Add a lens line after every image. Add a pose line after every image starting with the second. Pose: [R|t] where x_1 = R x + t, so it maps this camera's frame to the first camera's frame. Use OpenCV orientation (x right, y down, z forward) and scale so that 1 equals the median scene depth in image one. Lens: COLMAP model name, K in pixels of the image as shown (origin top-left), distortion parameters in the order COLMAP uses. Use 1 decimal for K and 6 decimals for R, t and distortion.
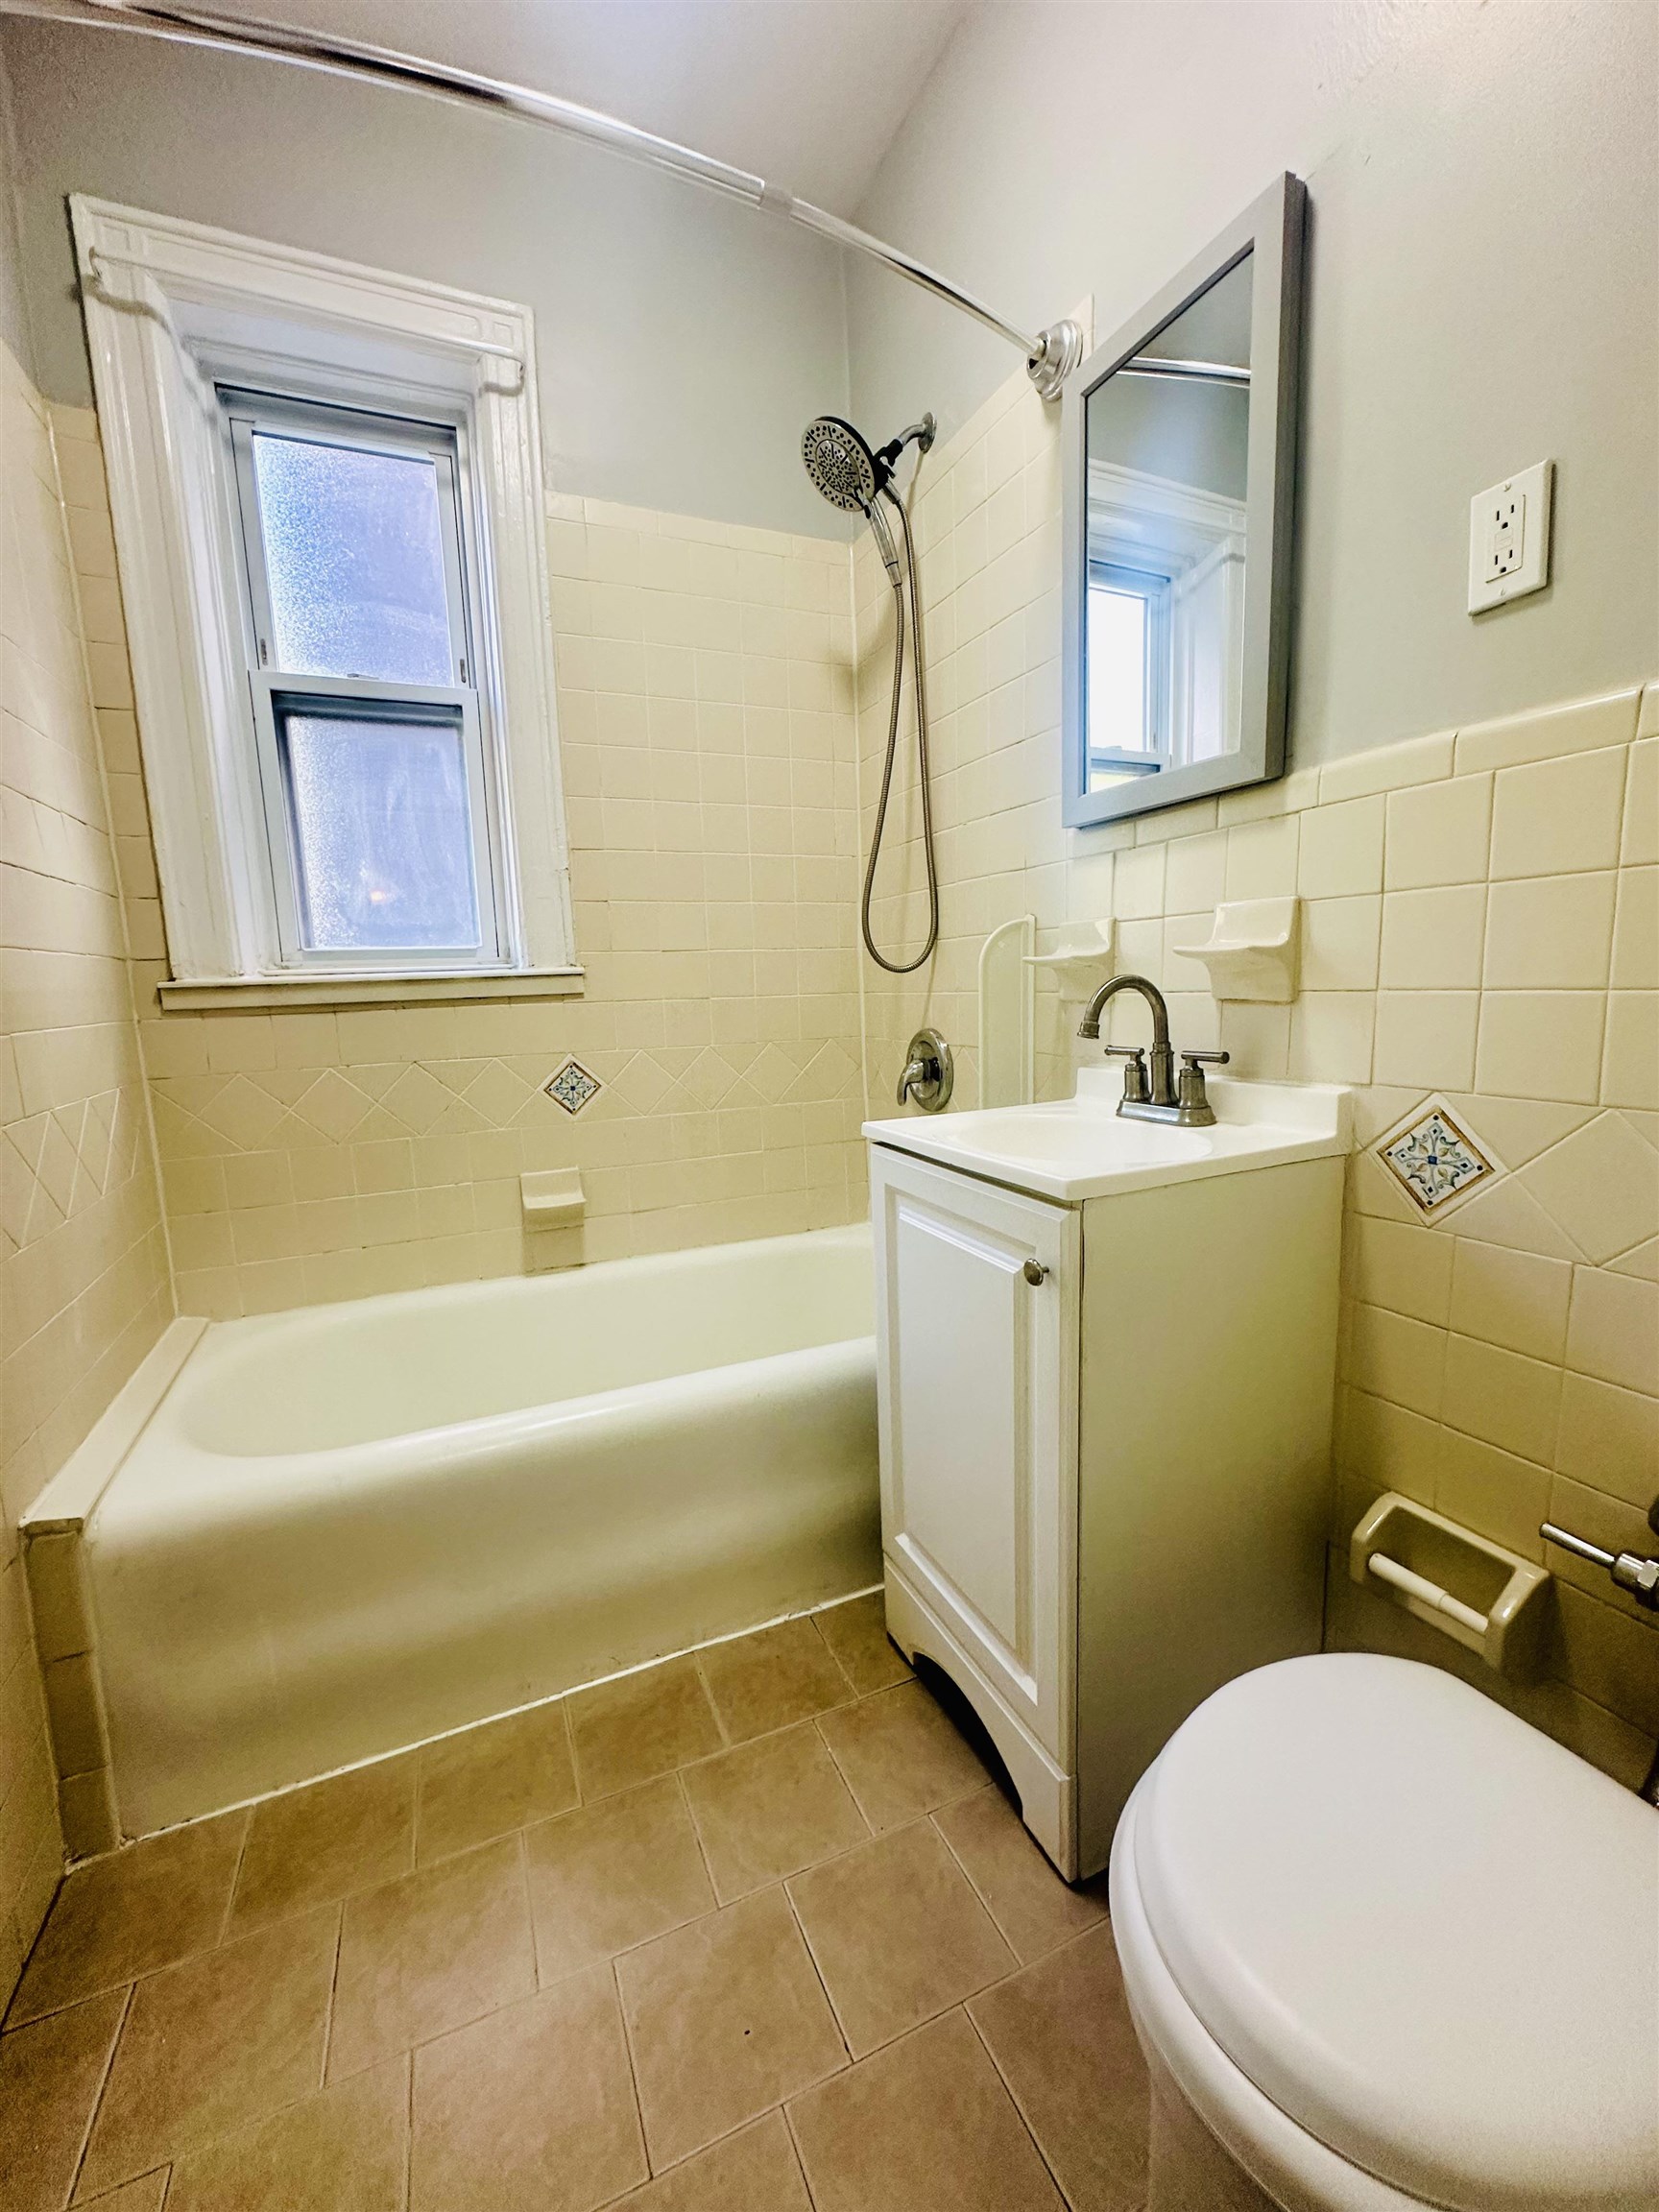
lens RADIAL K [[887.8, 0, 829.4], [0, 887.8, 1103.7], [0, 0, 1]] dist [-0.002223, 0.000067]
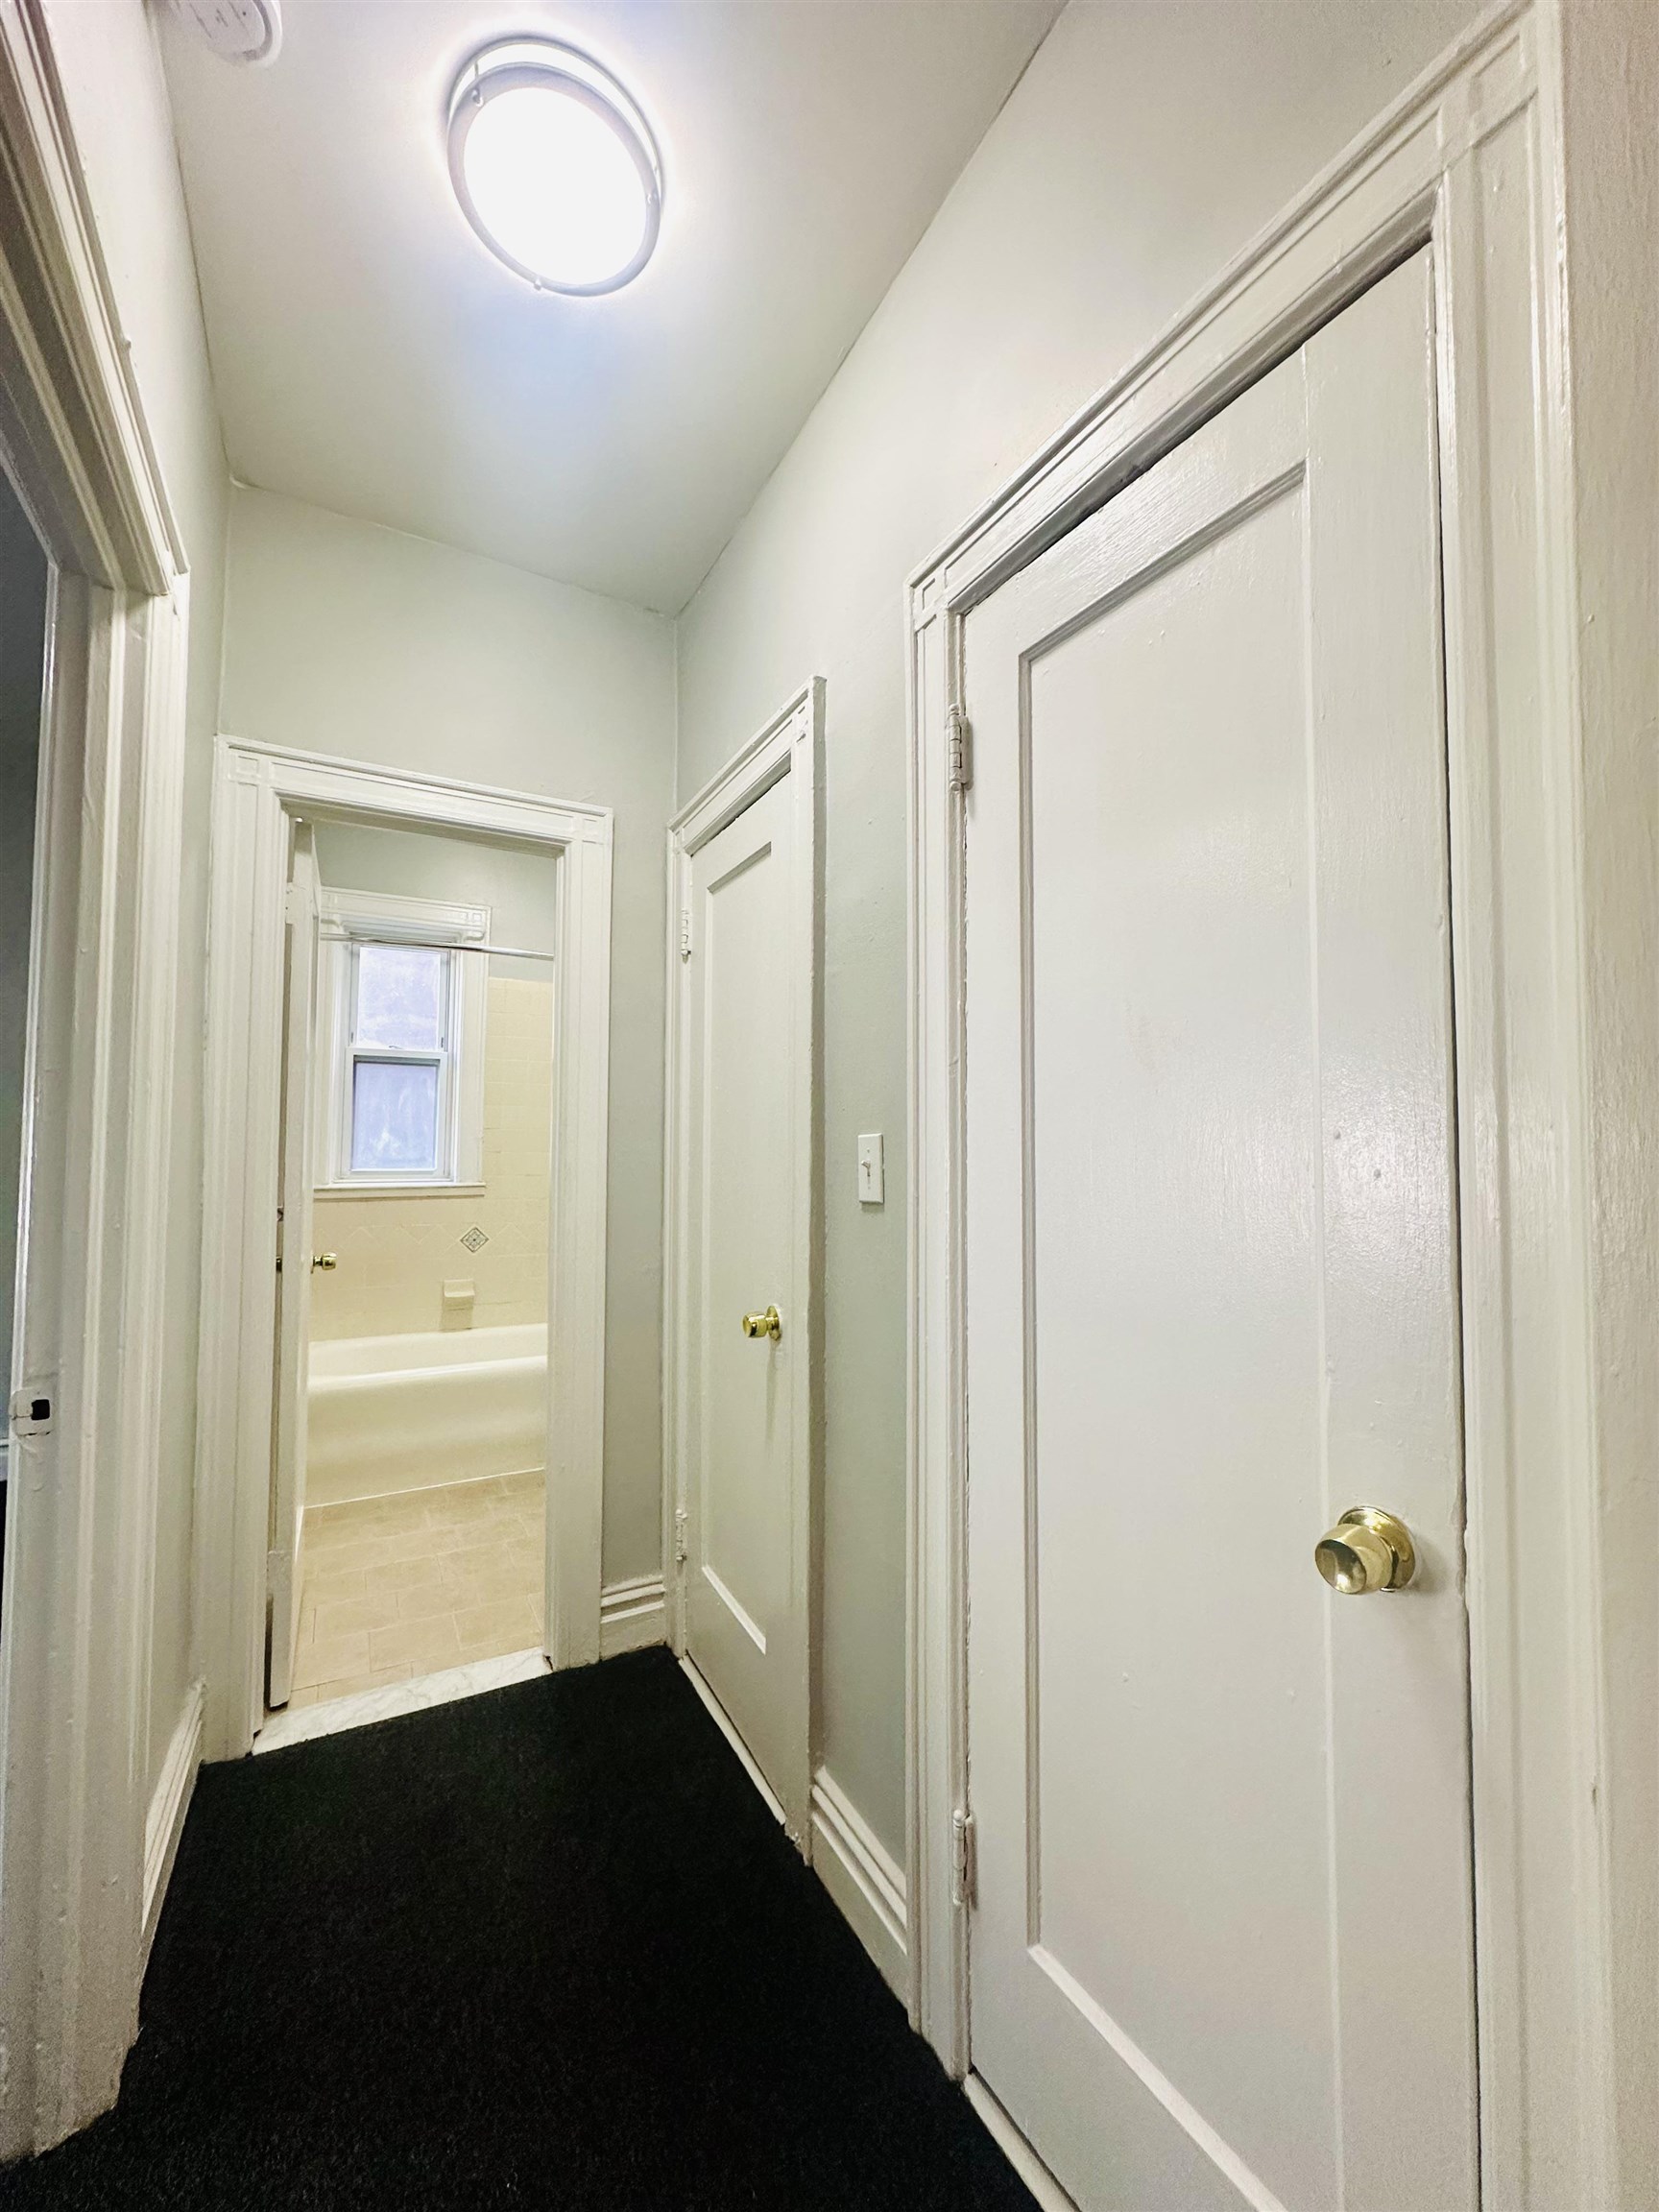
lens RADIAL K [[887.8, 0, 829.8], [0, 887.8, 1108.4], [0, 0, 1]] dist [-0.002223, 0.000067]
pose [[0.995331, 0.048692, 0.083342, 0.362044], [-0.033095, 0.983252, -0.179220, 0.024744], [-0.090673, 0.175625, 0.980273, -1.204084]]
